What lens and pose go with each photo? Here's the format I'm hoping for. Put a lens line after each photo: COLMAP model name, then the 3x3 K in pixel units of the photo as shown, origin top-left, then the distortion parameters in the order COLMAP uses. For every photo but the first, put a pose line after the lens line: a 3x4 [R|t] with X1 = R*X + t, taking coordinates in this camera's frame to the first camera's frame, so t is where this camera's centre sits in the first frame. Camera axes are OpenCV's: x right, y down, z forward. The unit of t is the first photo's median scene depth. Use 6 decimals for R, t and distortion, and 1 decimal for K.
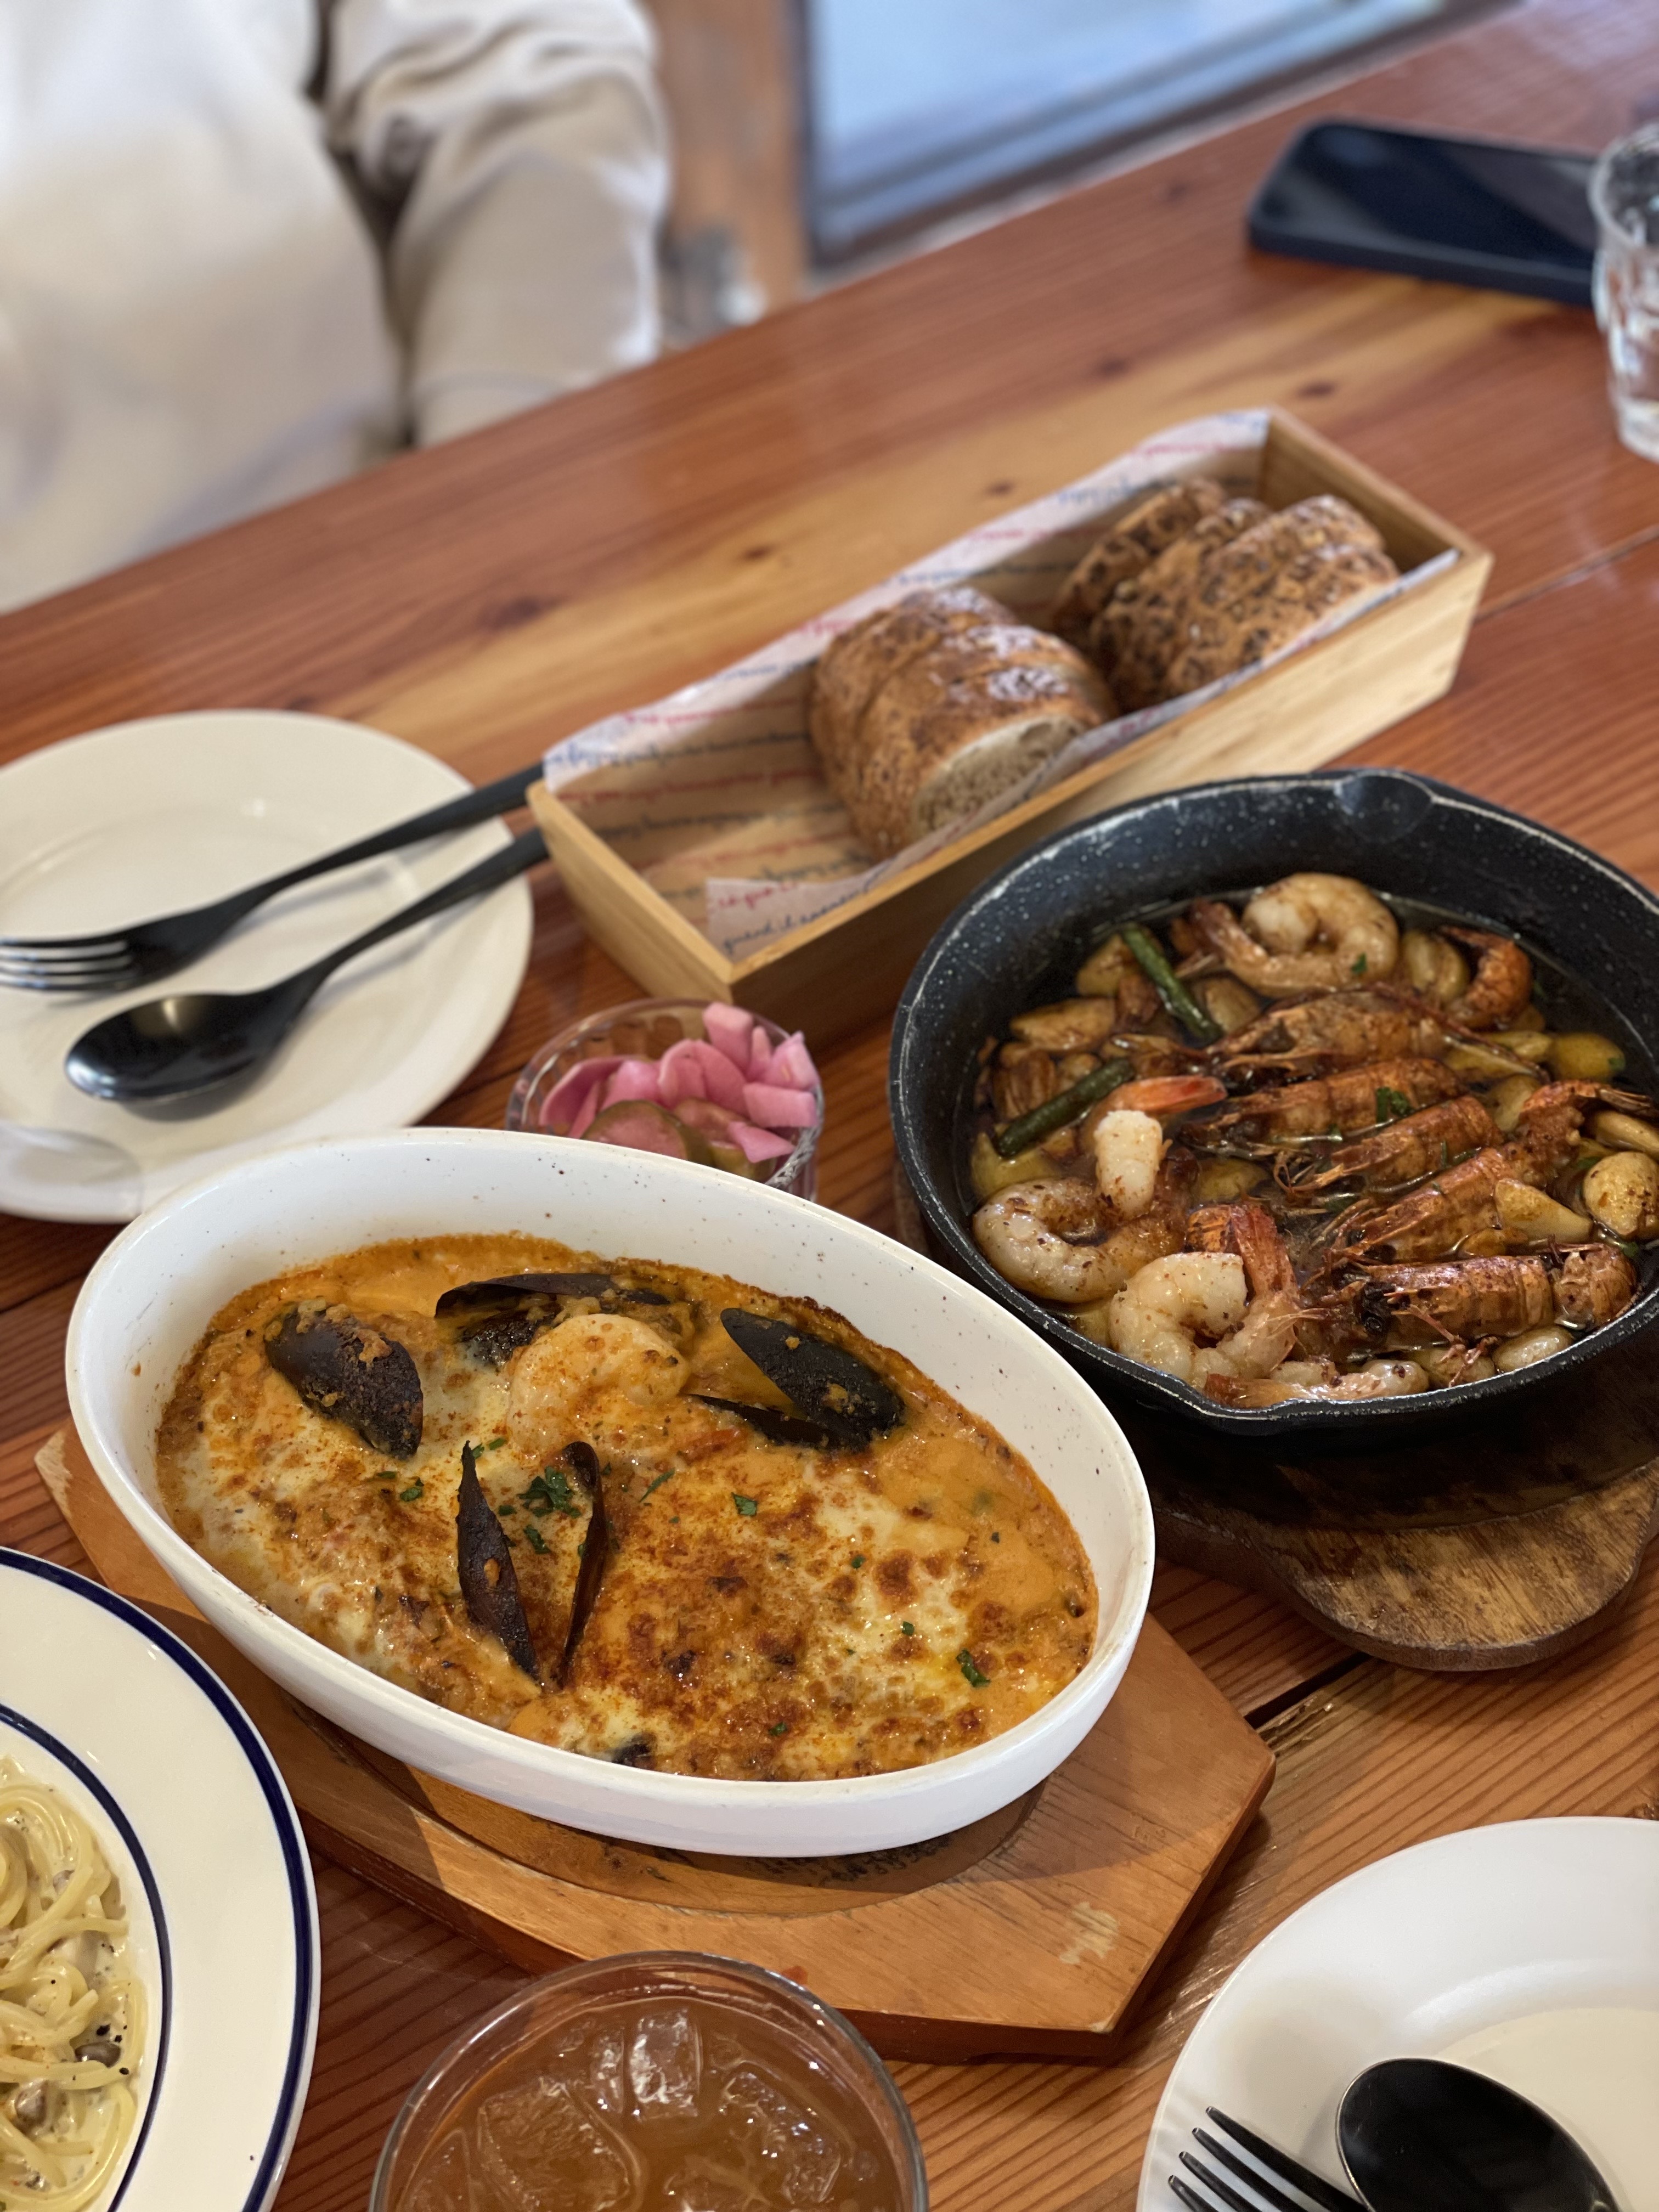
lens RADIAL K [[3373.6, 0, 829.9], [0, 3373.6, 1071.7], [0, 0, 1]] dist [0.170067, -0.398545]
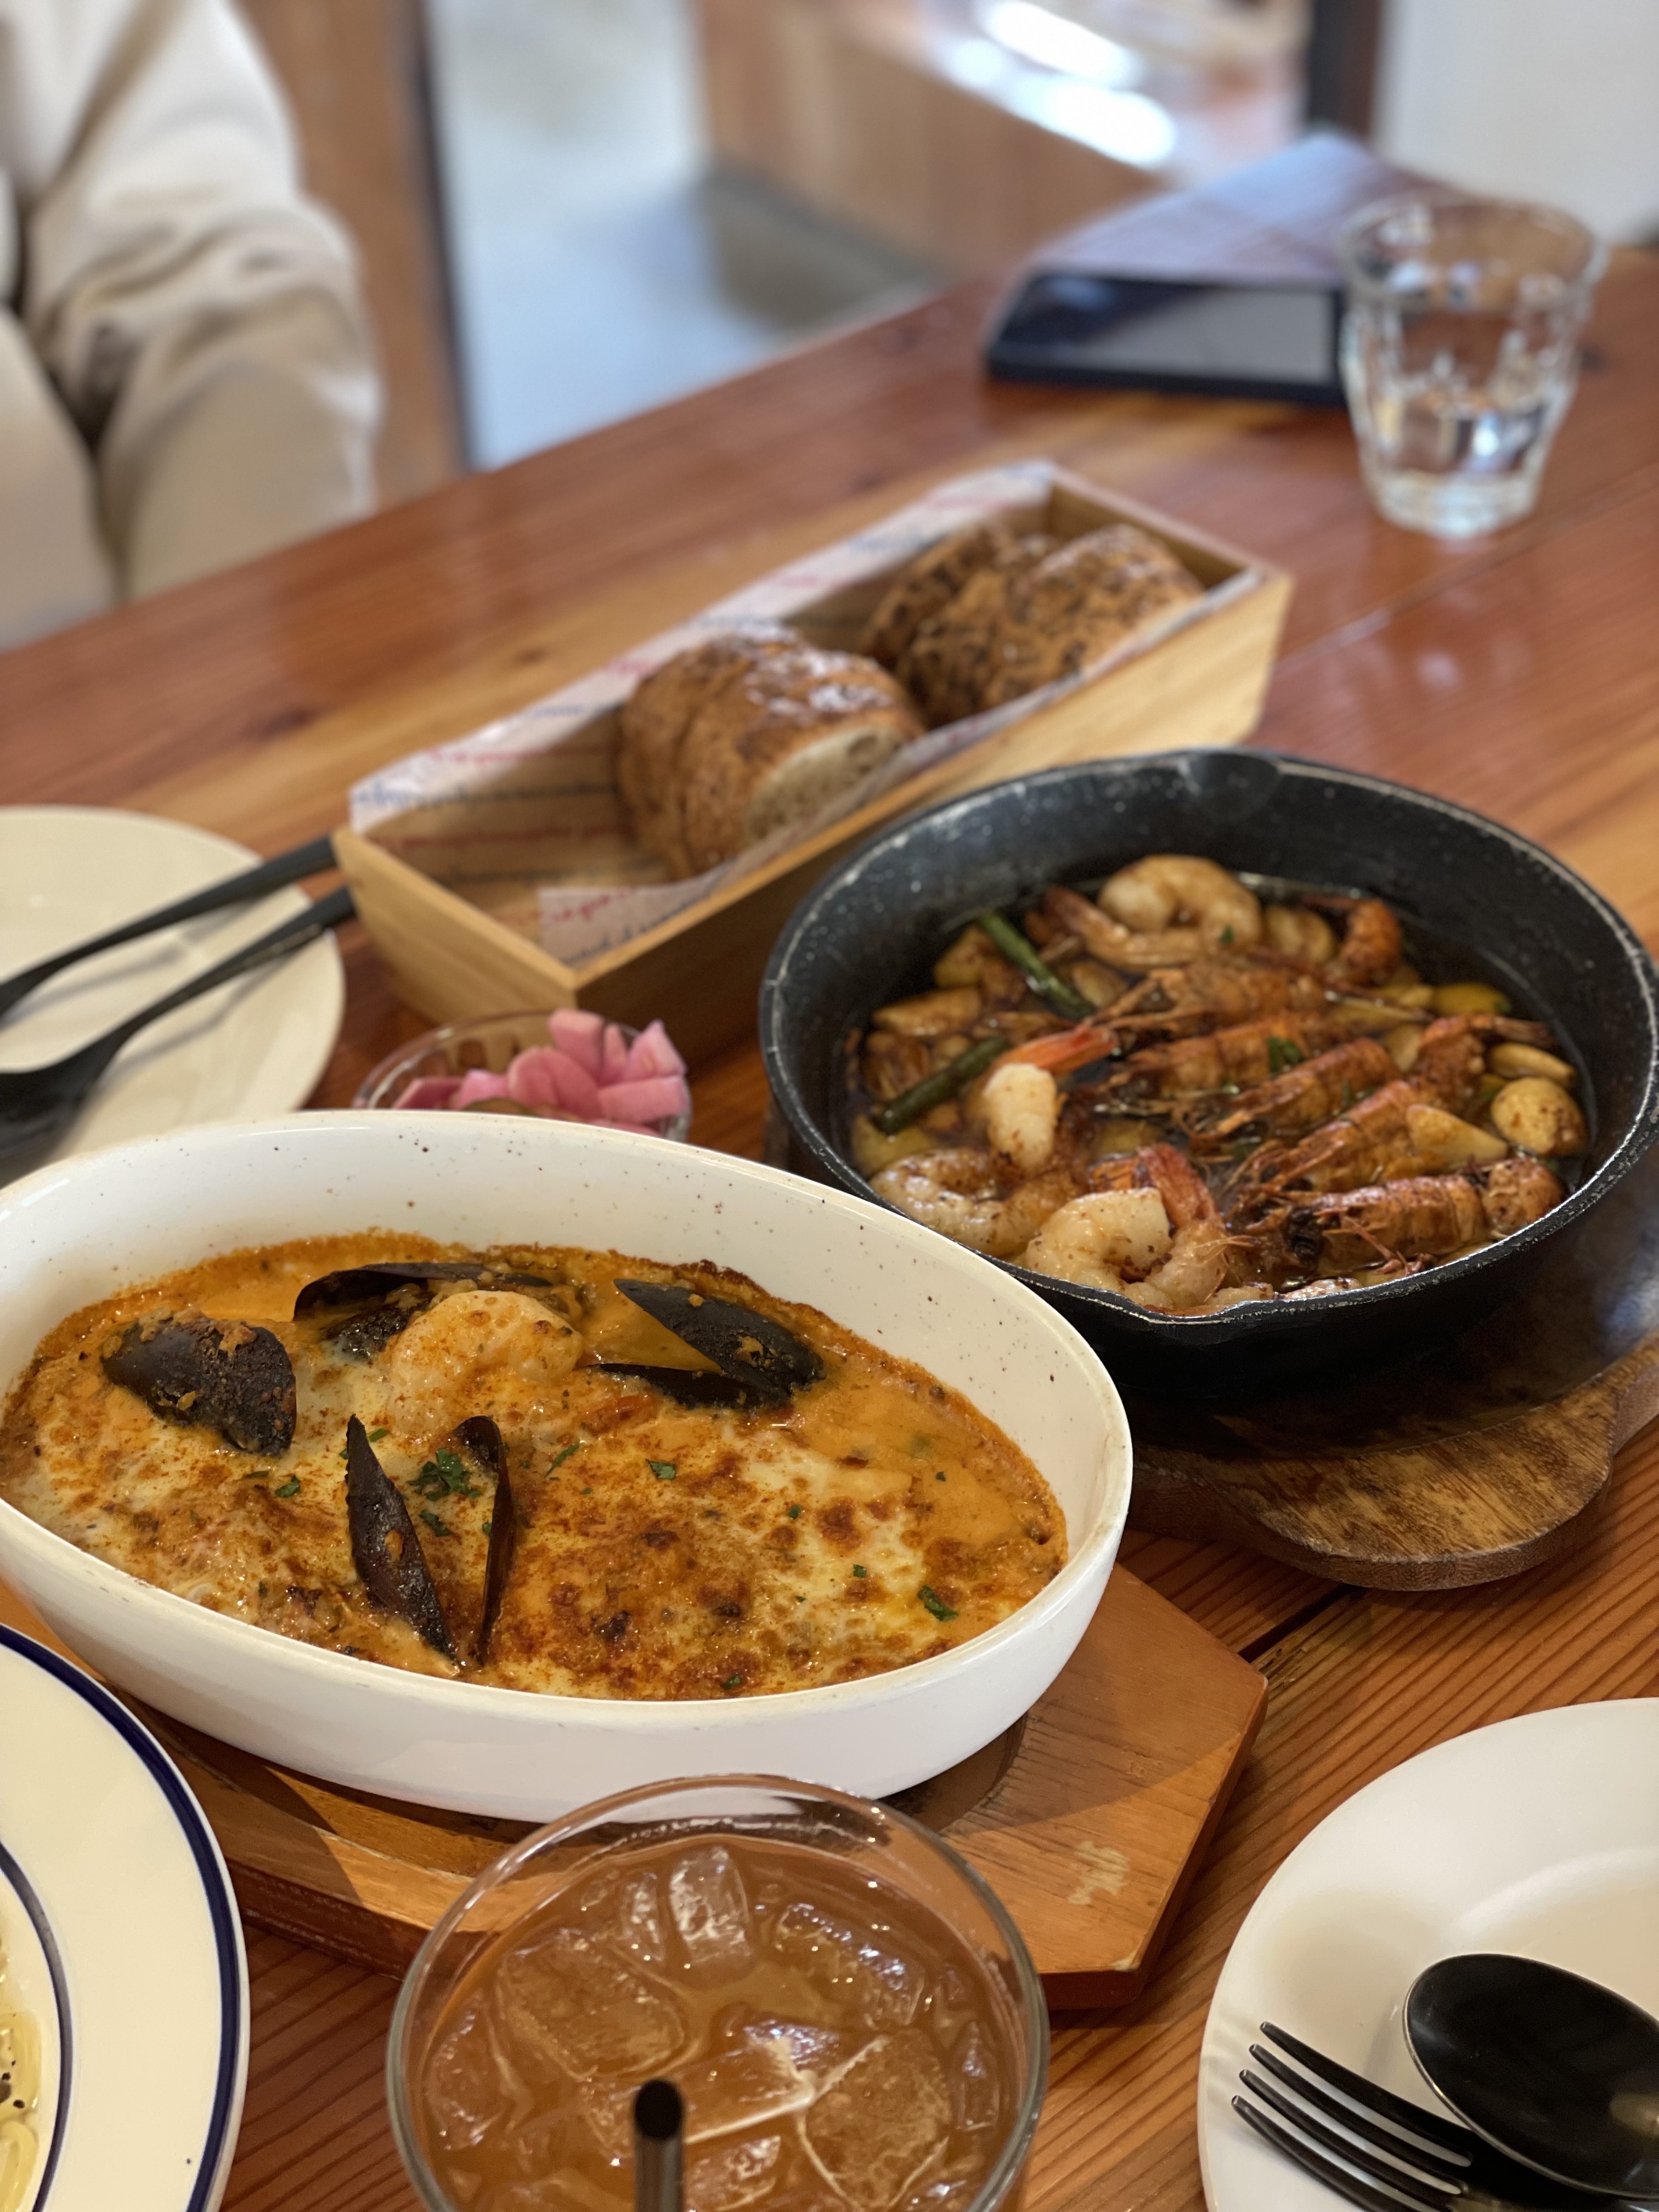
lens RADIAL K [[3373.6, 0, 829.9], [0, 3373.6, 1071.7], [0, 0, 1]] dist [0.170067, -0.398545]
pose [[0.990871, -0.060726, 0.120362, -0.081522], [0.079623, 0.984063, -0.158999, 0.167206], [-0.108788, 0.167131, 0.979914, 0.085138]]
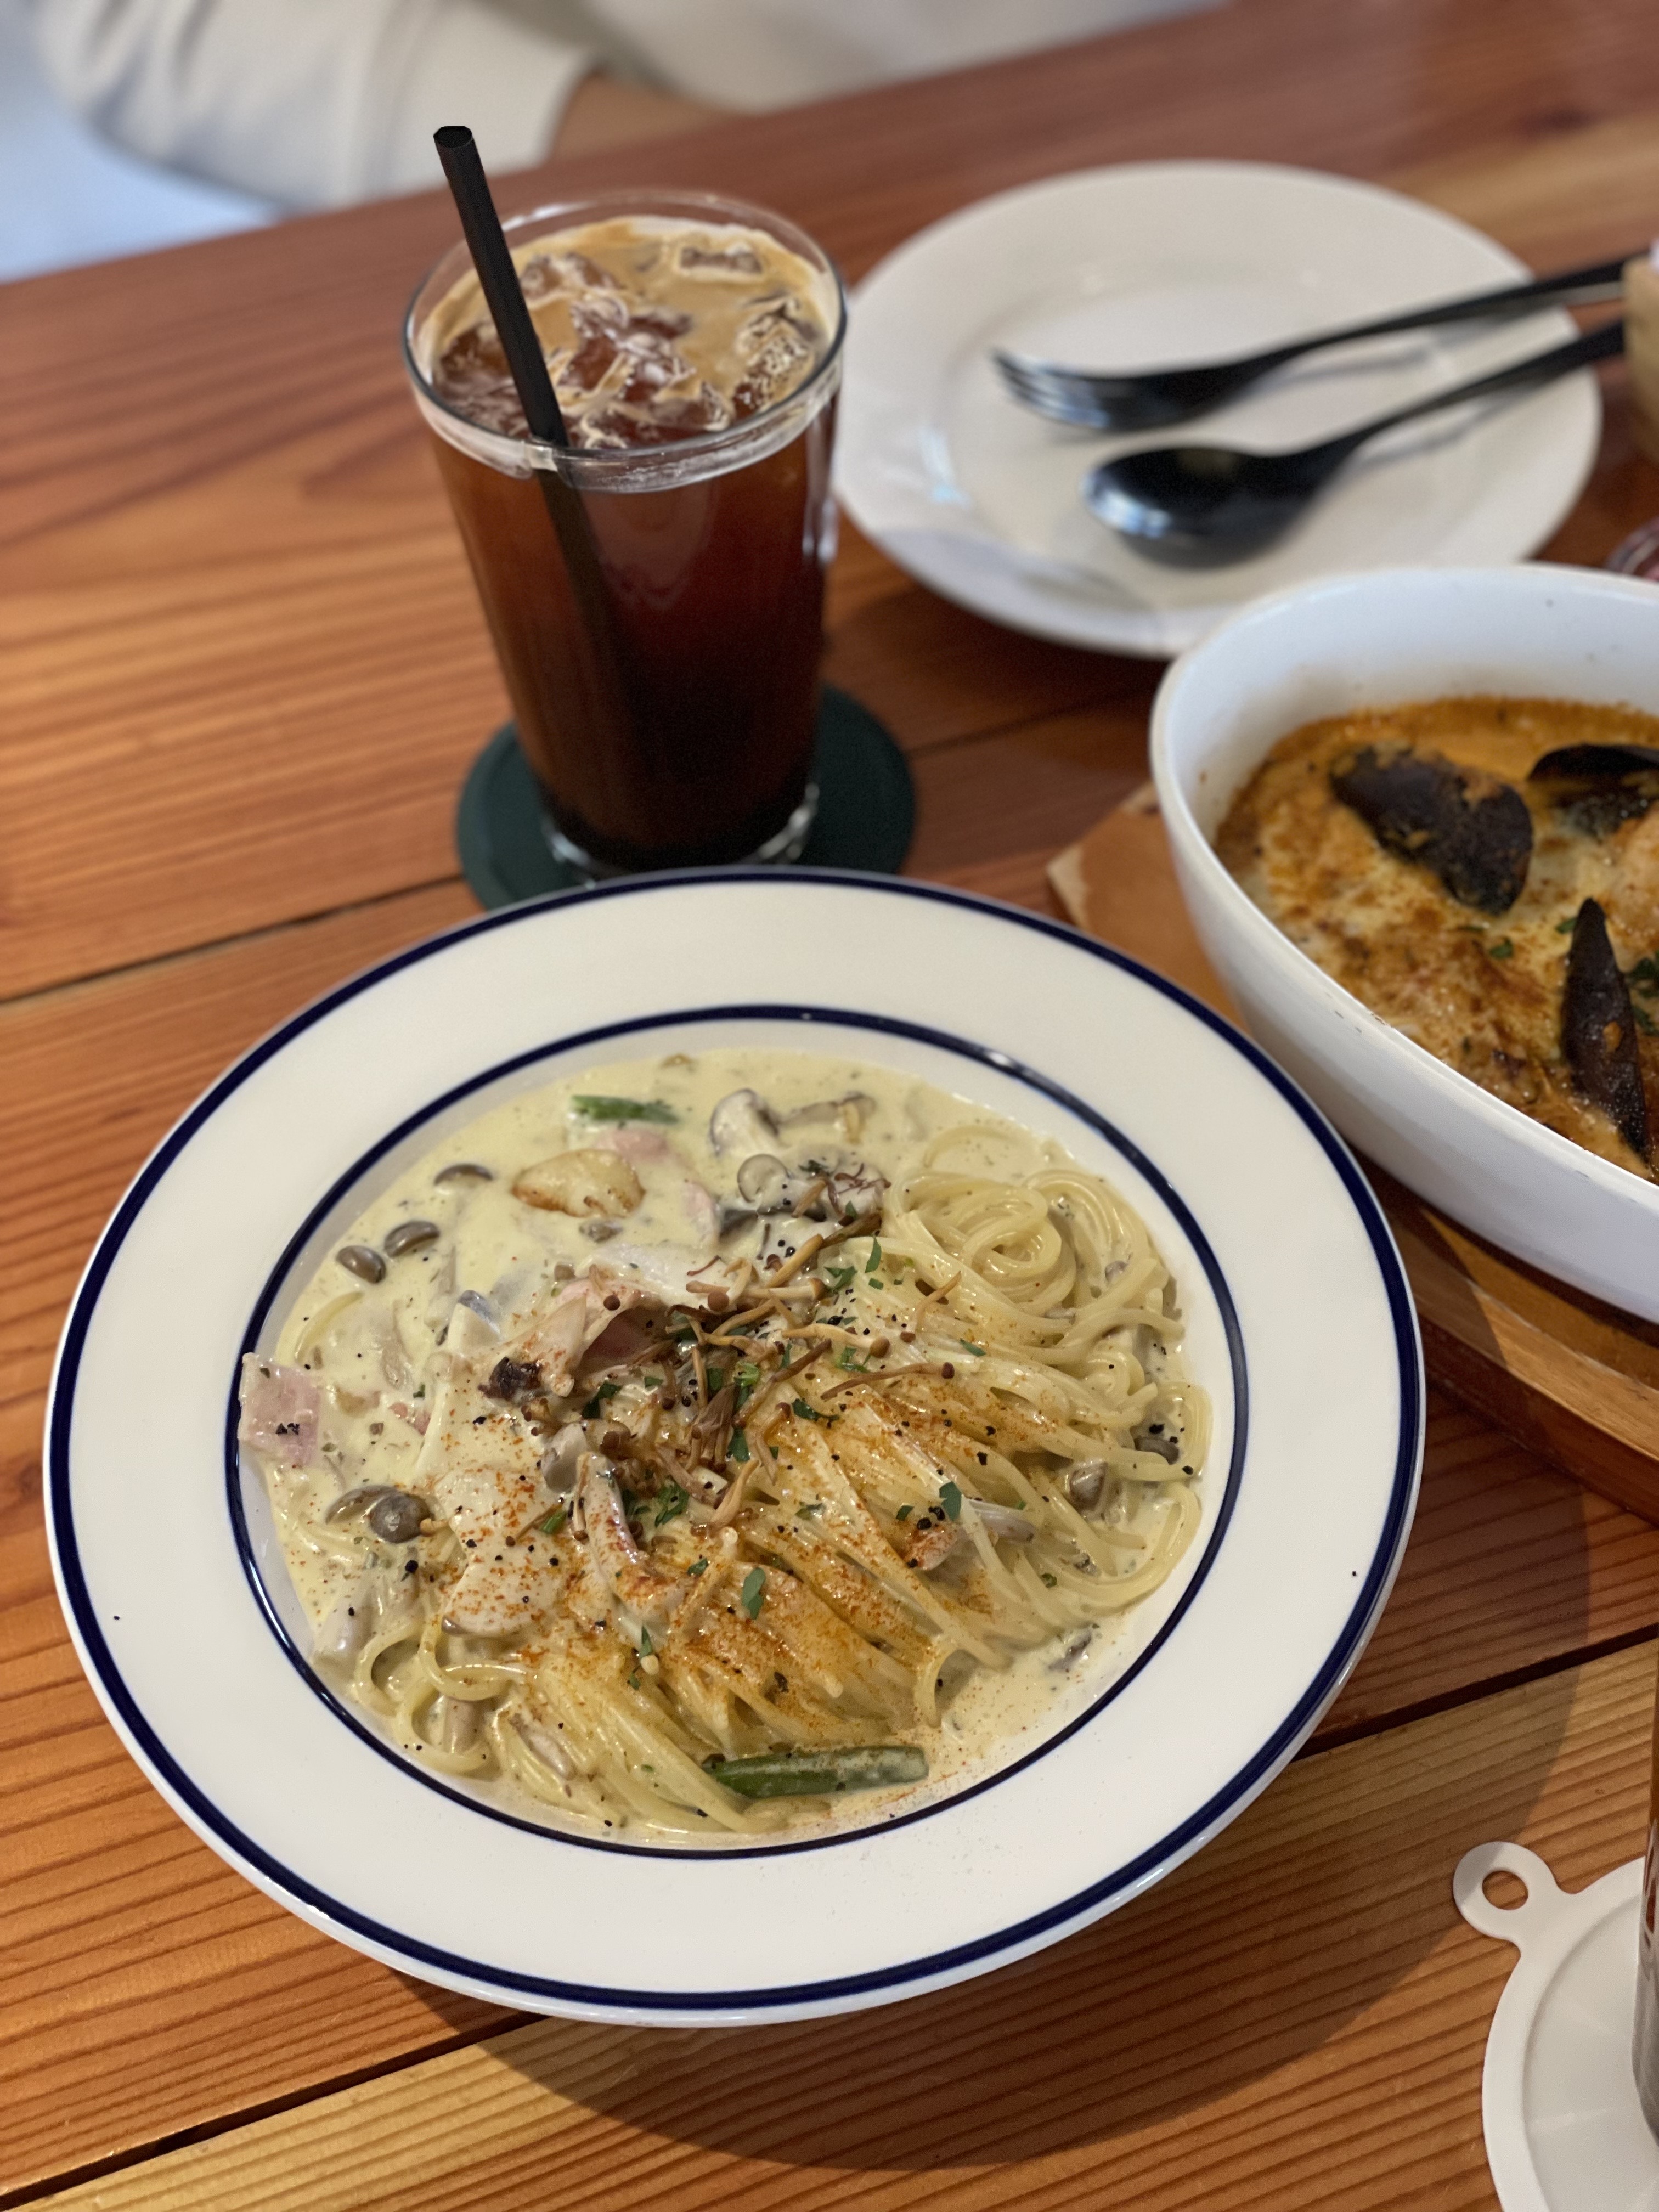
lens RADIAL K [[3373.6, 0, 829.9], [0, 3373.6, 1071.7], [0, 0, 1]] dist [0.170067, -0.398545]
pose [[0.980623, 0.168126, -0.100555, -0.198914], [-0.164748, 0.985480, 0.041067, 0.145927], [0.105999, -0.023705, 0.994084, 0.086085]]
